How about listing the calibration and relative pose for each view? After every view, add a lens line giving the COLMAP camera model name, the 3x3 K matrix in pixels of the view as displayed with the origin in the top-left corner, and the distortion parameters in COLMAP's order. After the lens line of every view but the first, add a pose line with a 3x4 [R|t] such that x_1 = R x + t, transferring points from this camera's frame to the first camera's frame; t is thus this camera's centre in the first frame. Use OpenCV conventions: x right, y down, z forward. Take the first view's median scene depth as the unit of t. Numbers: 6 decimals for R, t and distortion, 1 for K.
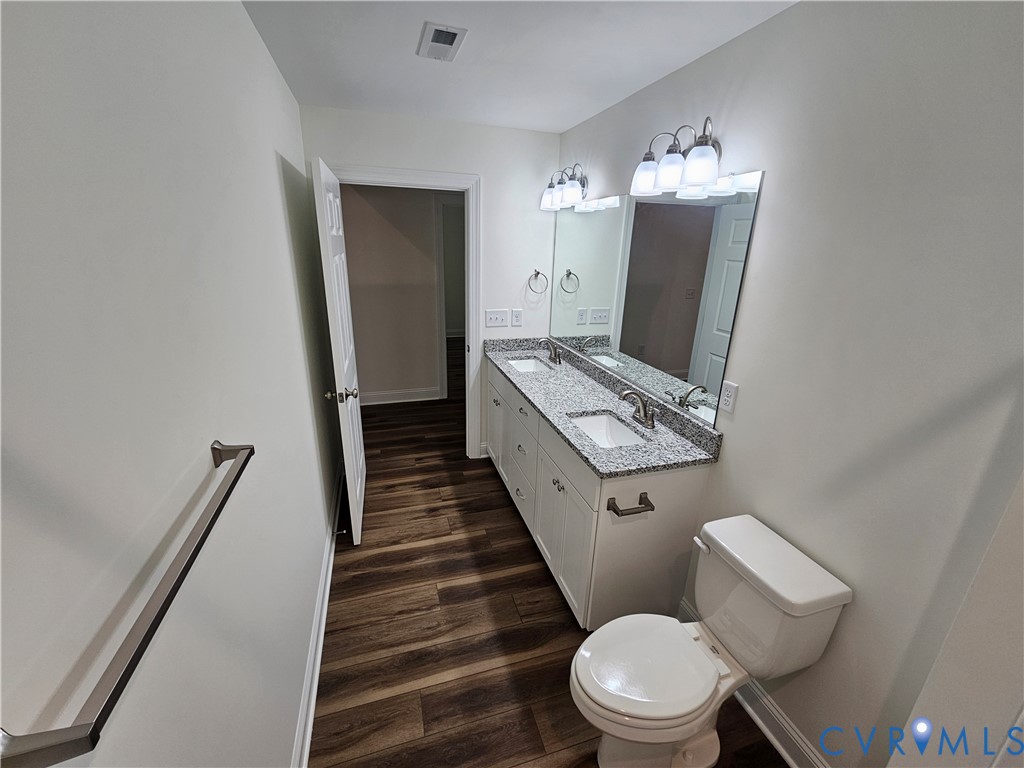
lens RADIAL K [[421.1, 0, 513.0], [0, 421.1, 381.8], [0, 0, 1]] dist [-0.003186, 0.000761]
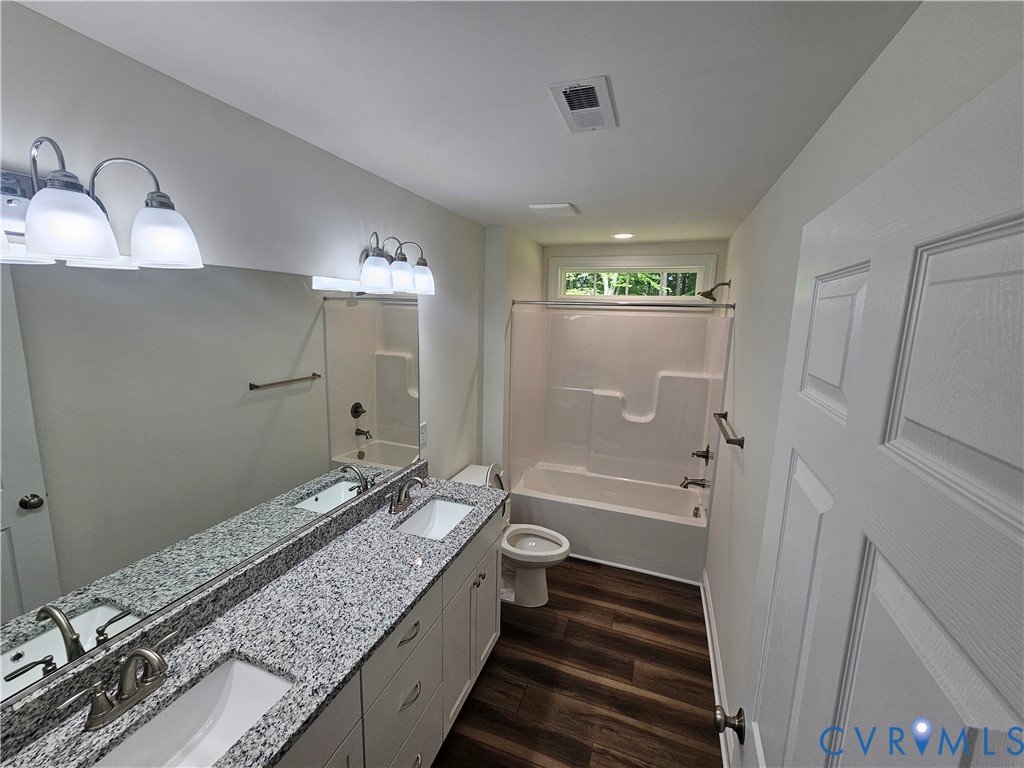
lens RADIAL K [[421.1, 0, 512.7], [0, 421.1, 379.3], [0, 0, 1]] dist [-0.003186, 0.000761]
pose [[-0.792713, -0.148378, 0.591261, -0.469021], [0.142619, 0.897865, 0.416532, -0.577943], [-0.592677, 0.414515, -0.690588, 1.456889]]
